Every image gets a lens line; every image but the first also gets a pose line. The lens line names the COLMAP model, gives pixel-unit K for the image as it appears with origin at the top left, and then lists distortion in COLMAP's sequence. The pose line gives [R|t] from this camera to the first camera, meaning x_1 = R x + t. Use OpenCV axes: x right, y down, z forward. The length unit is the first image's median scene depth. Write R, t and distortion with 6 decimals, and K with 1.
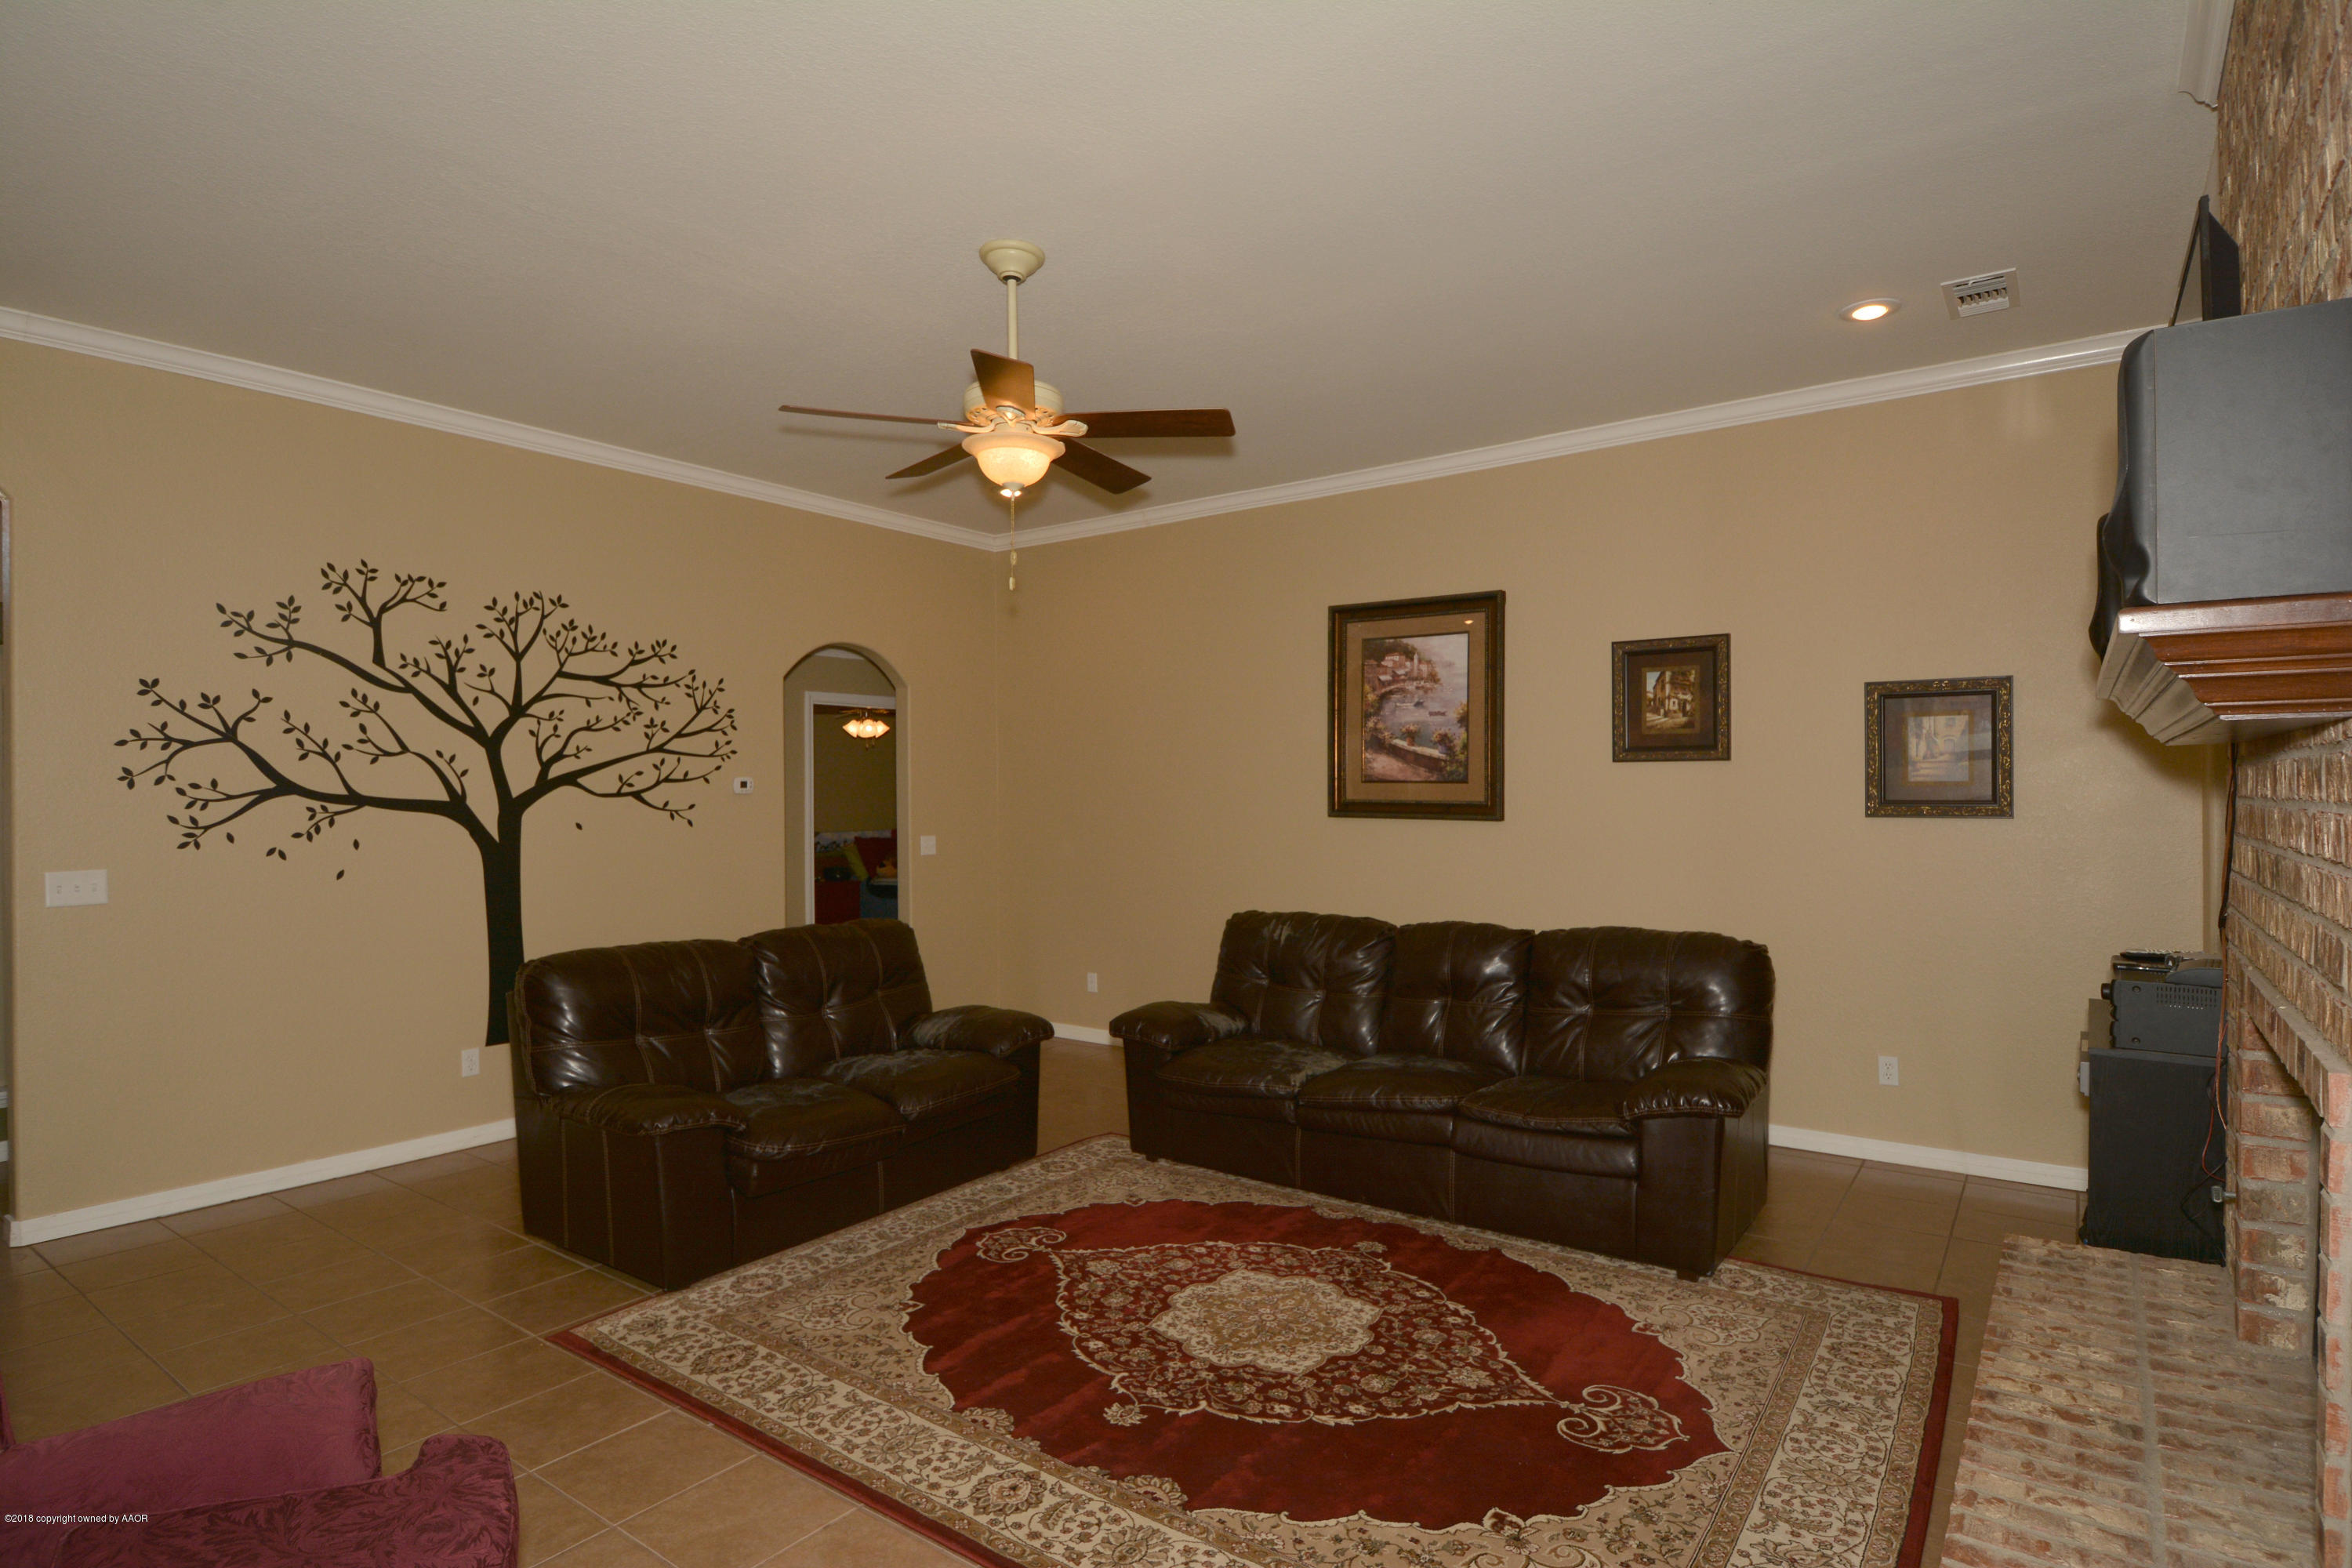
lens RADIAL K [[1222.7, 0, 1176.0], [0, 1222.7, 784.0], [0, 0, 1]] dist [0.027154, -0.029087]
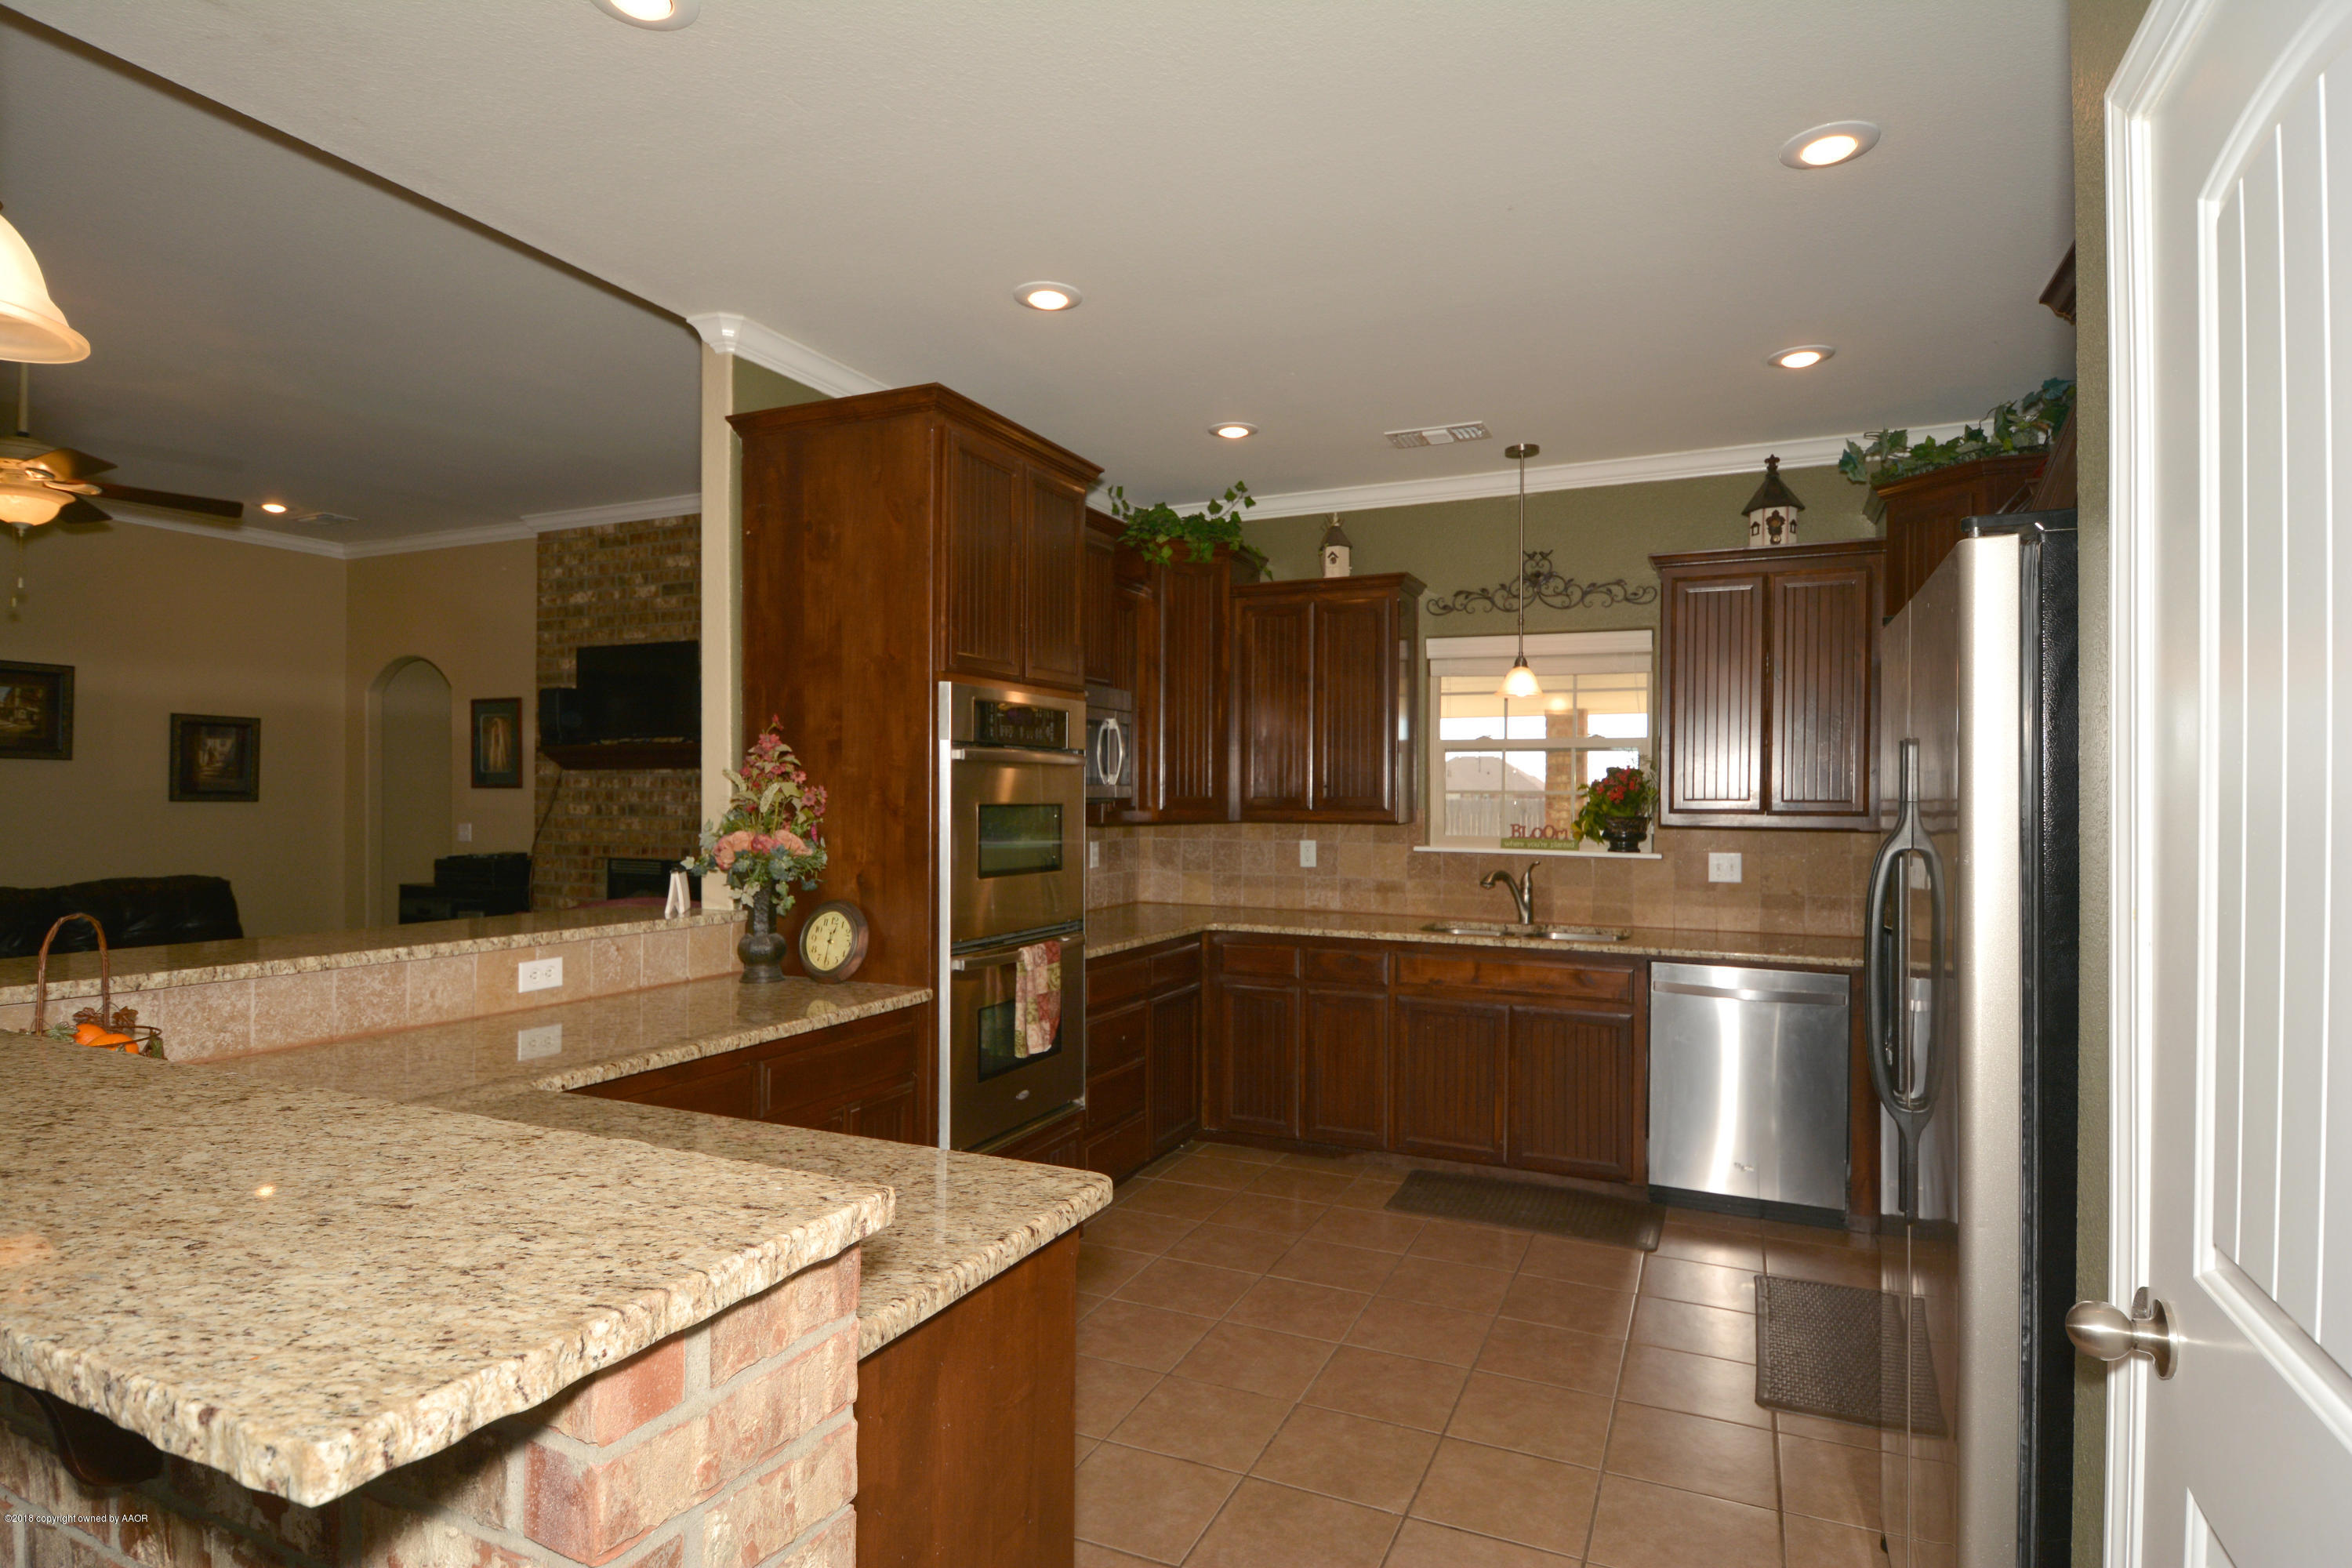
lens RADIAL K [[1222.7, 0, 1176.0], [0, 1222.7, 784.0], [0, 0, 1]] dist [0.027154, -0.029087]
pose [[-0.198041, 0.014857, 0.980081, -0.956171], [-0.010477, 0.999796, -0.017272, 0.015205], [-0.980138, -0.013688, -0.197845, 0.064889]]
